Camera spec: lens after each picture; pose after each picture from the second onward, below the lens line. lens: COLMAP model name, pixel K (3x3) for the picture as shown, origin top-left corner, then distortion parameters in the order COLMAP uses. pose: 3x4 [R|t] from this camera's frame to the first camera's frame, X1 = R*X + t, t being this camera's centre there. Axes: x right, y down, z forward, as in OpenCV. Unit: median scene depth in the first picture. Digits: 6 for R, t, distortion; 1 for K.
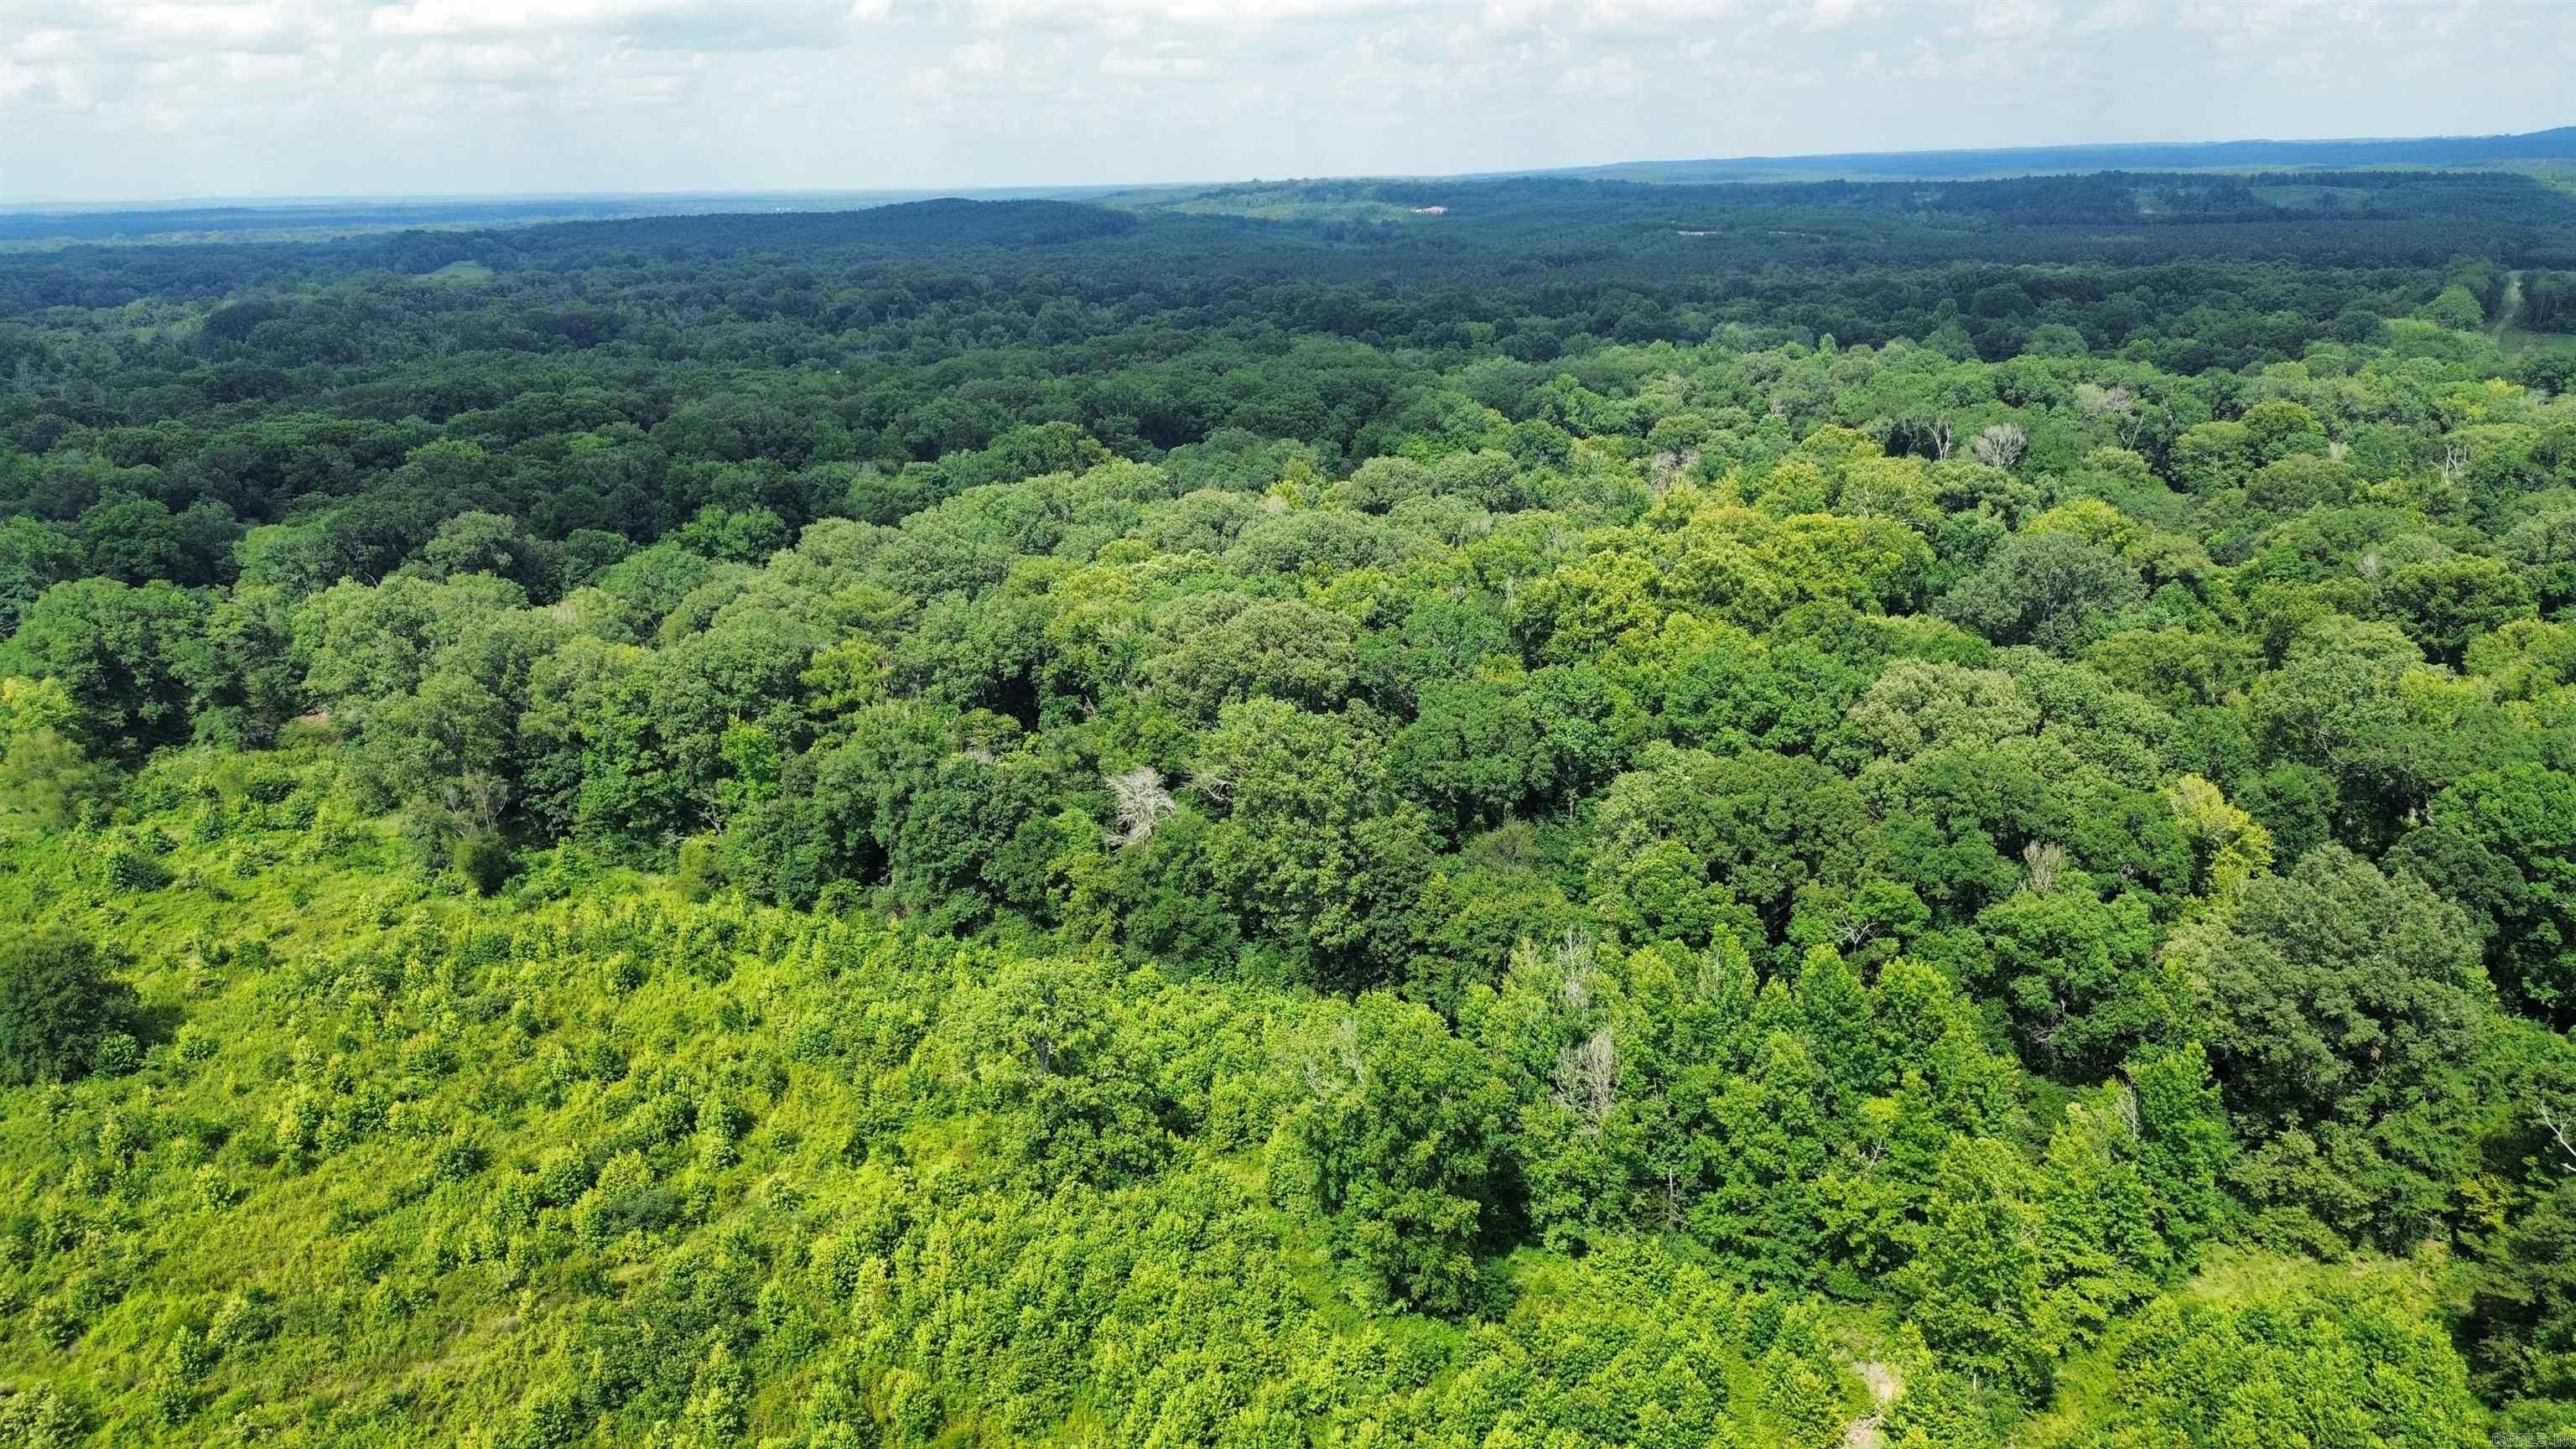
lens RADIAL K [[1860.4, 0, 1282.7], [0, 1860.4, 705.8], [0, 0, 1]] dist [0.074194, -0.075331]
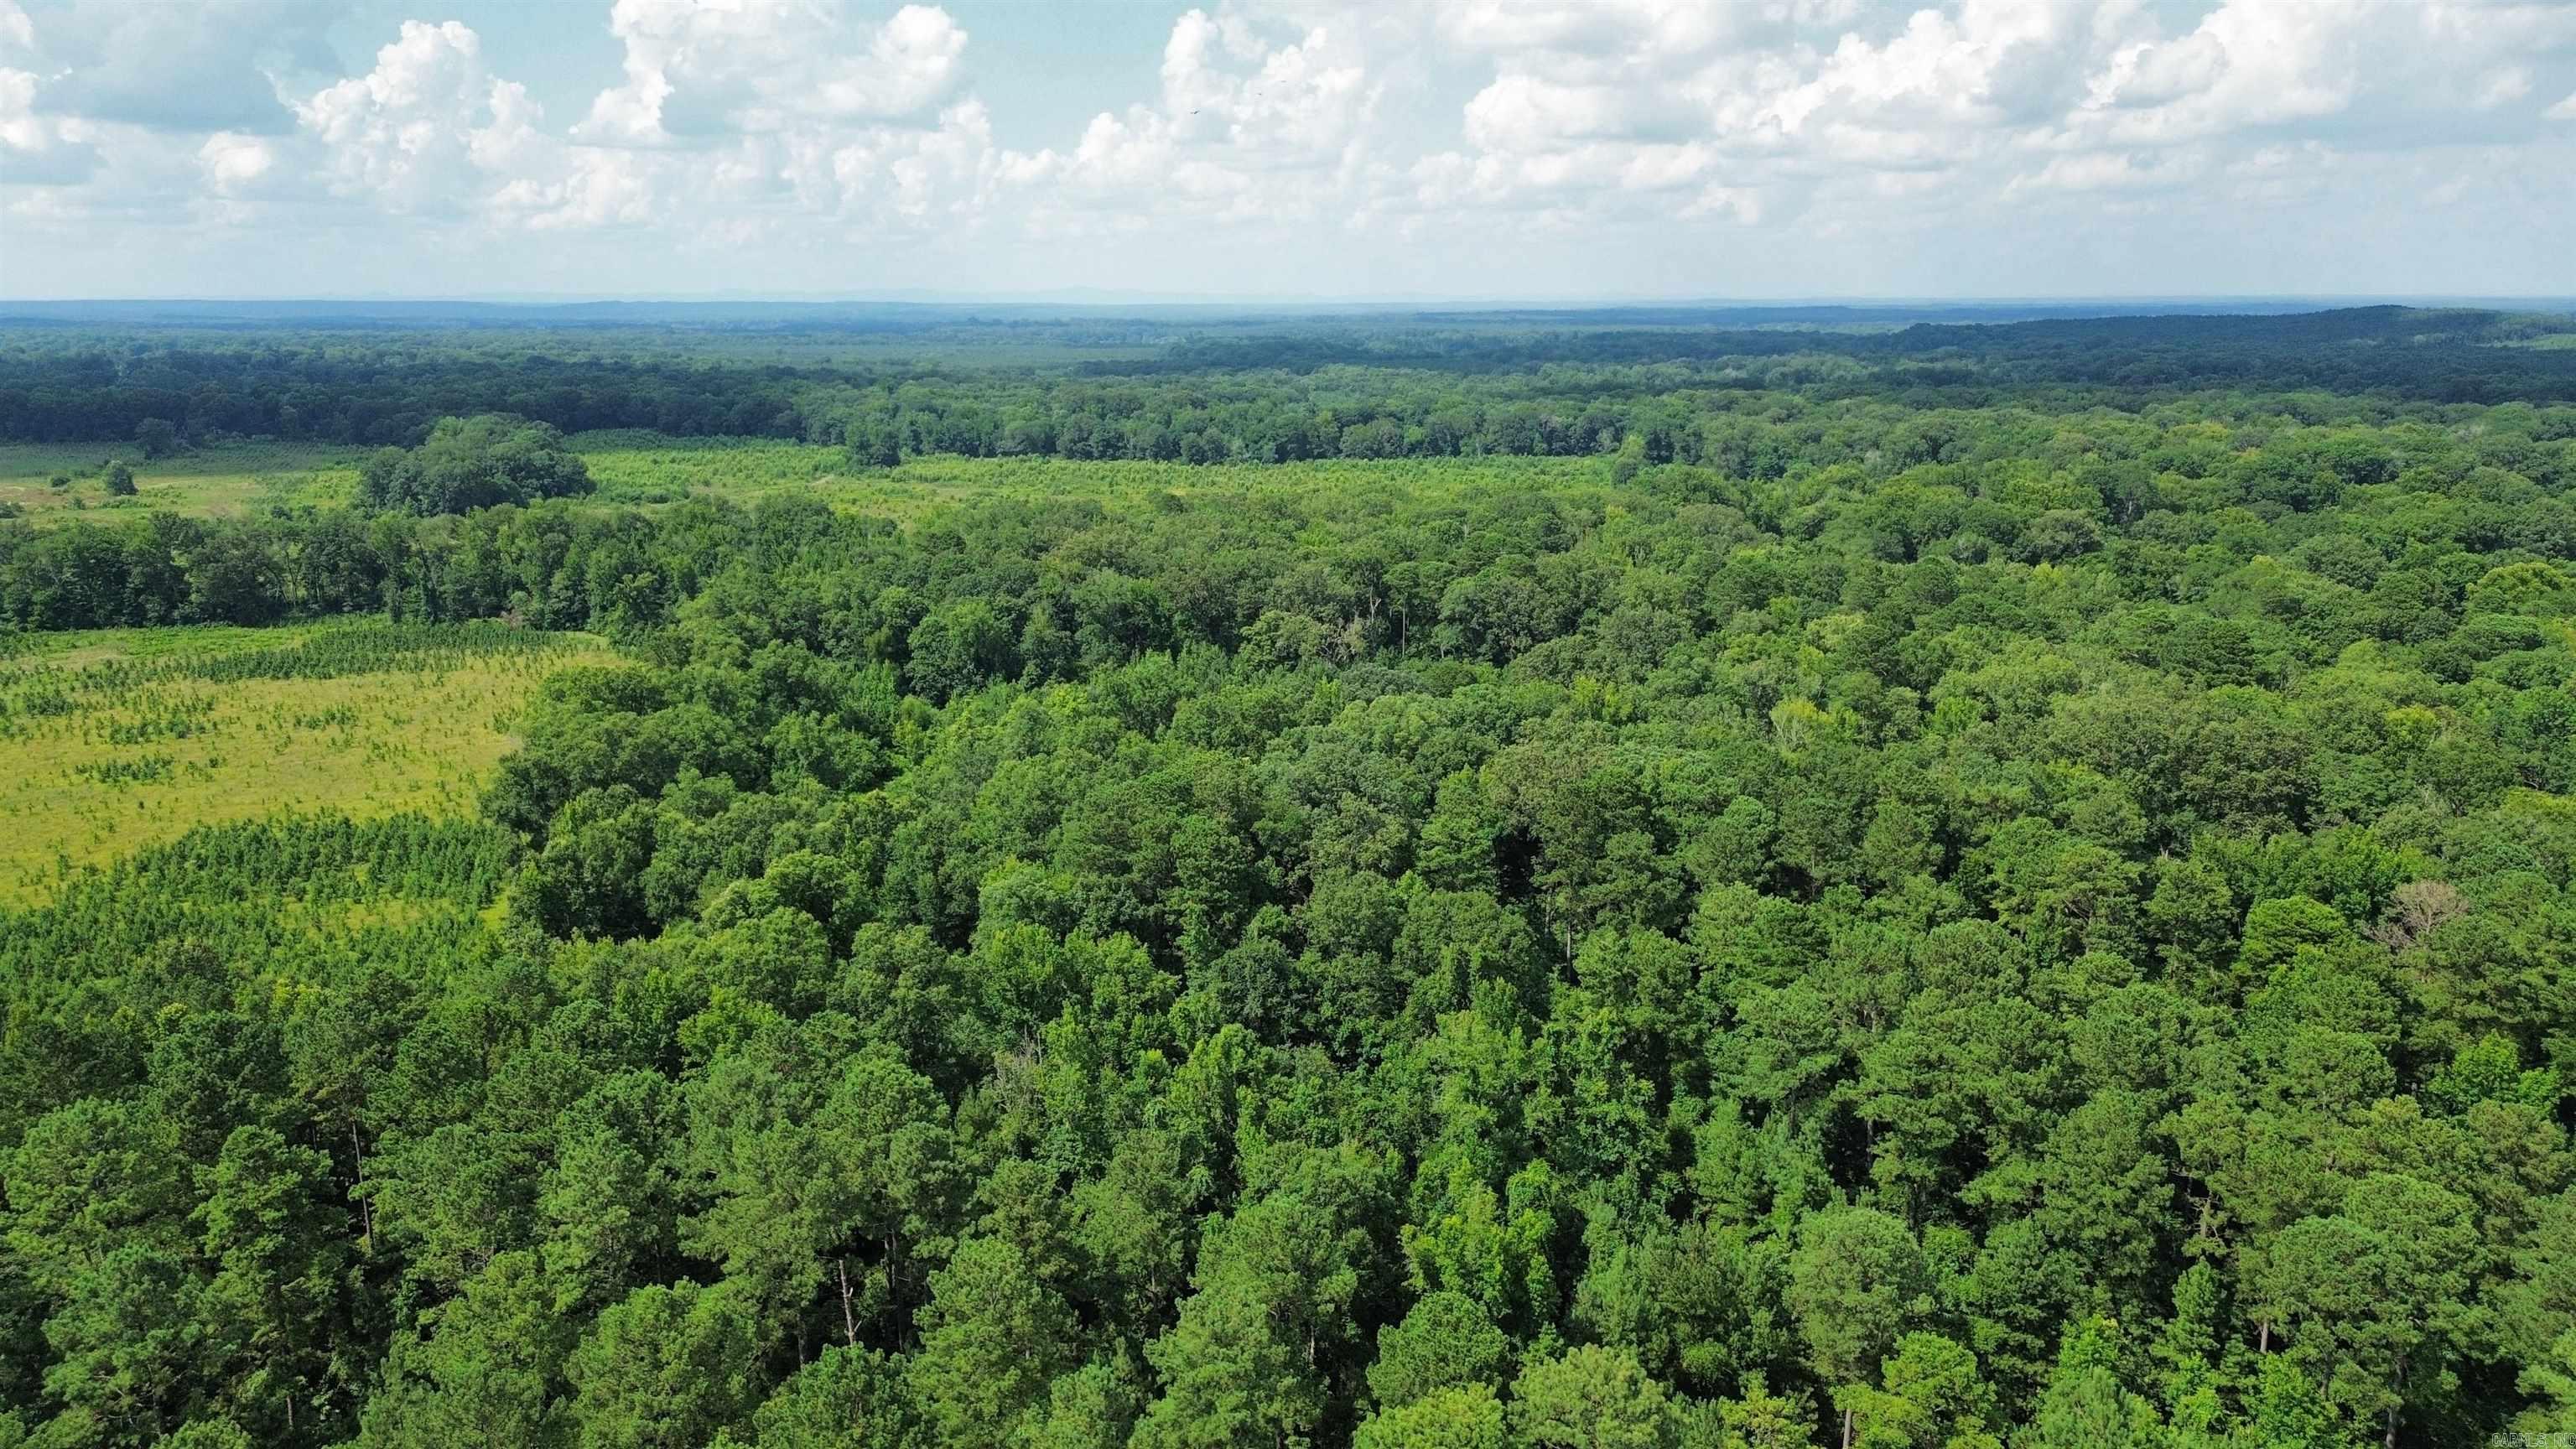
lens RADIAL K [[1860.4, 0, 1259.5], [0, 1860.4, 741.4], [0, 0, 1]] dist [0.074194, -0.075331]
pose [[0.699225, 0.182673, -0.691170, 1.421000], [-0.204890, 0.977452, 0.051058, 0.534056], [0.684913, 0.105912, 0.720886, -2.018357]]
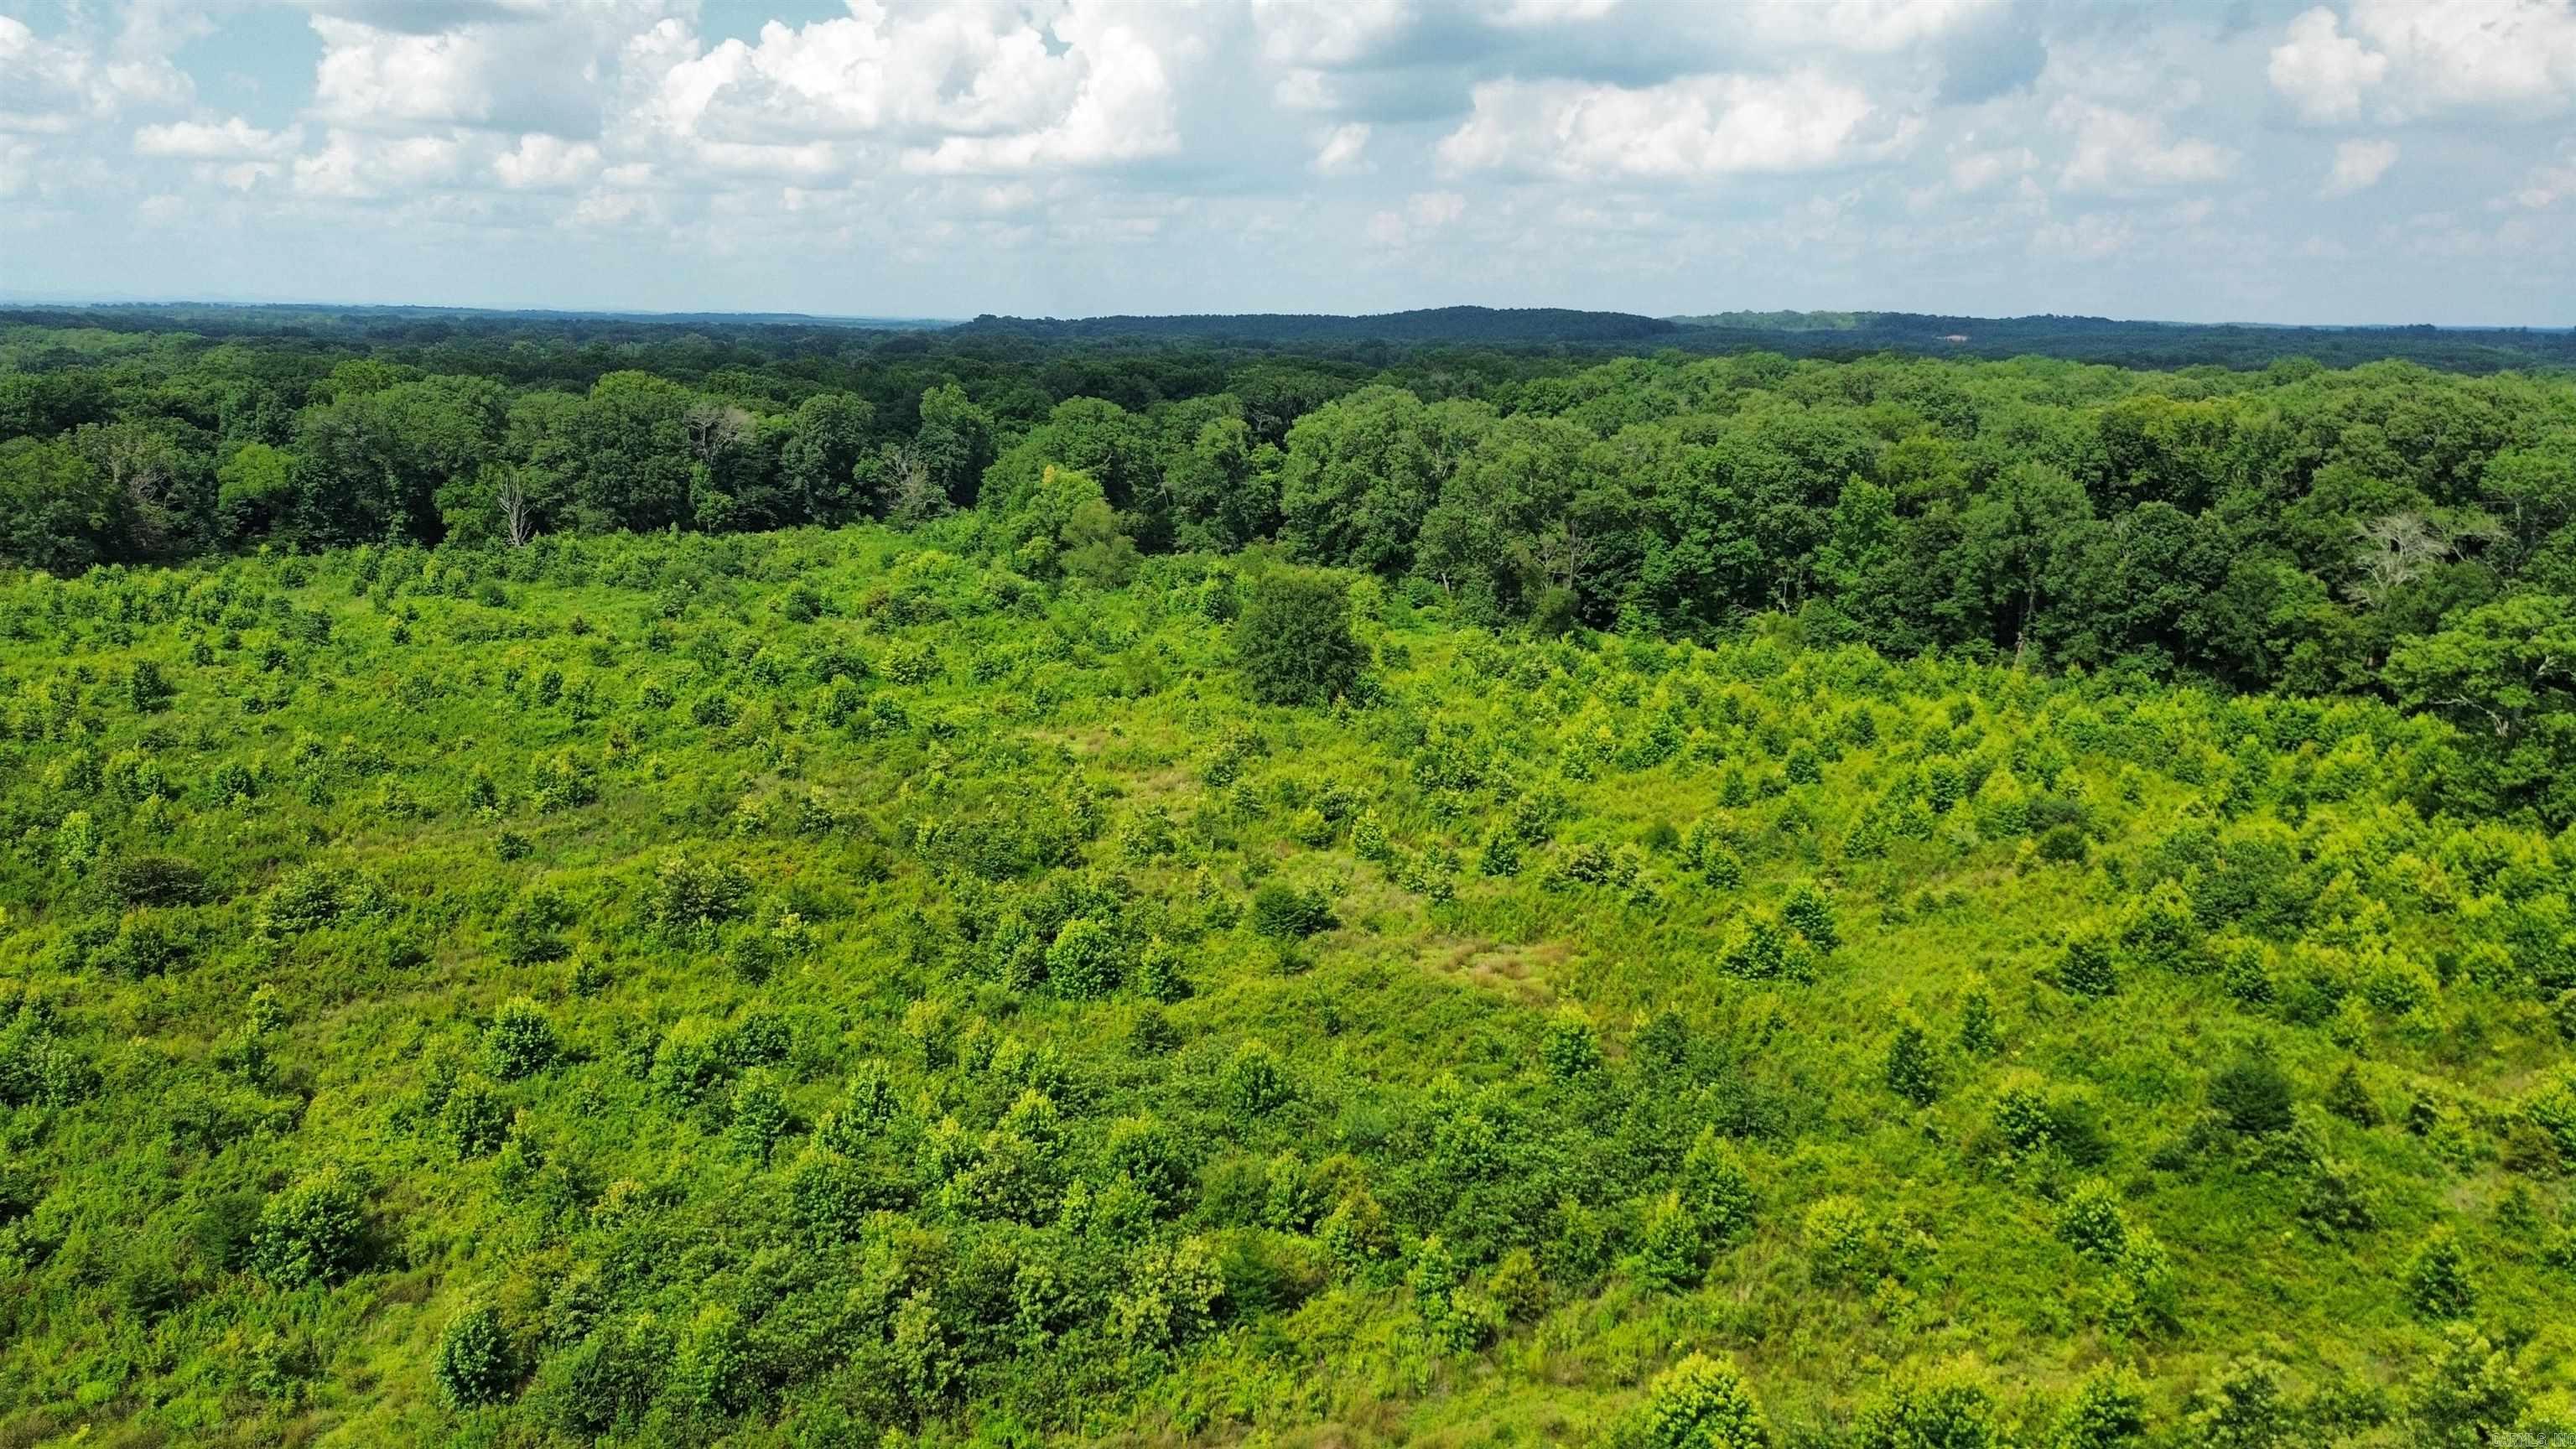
lens RADIAL K [[1860.4, 0, 1269.5], [0, 1860.4, 707.5], [0, 0, 1]] dist [0.074194, -0.075331]
pose [[0.971919, 0.081558, -0.220731, -0.317858], [-0.097287, 0.993365, -0.061336, 0.188869], [0.214264, 0.081088, 0.973404, -0.009806]]
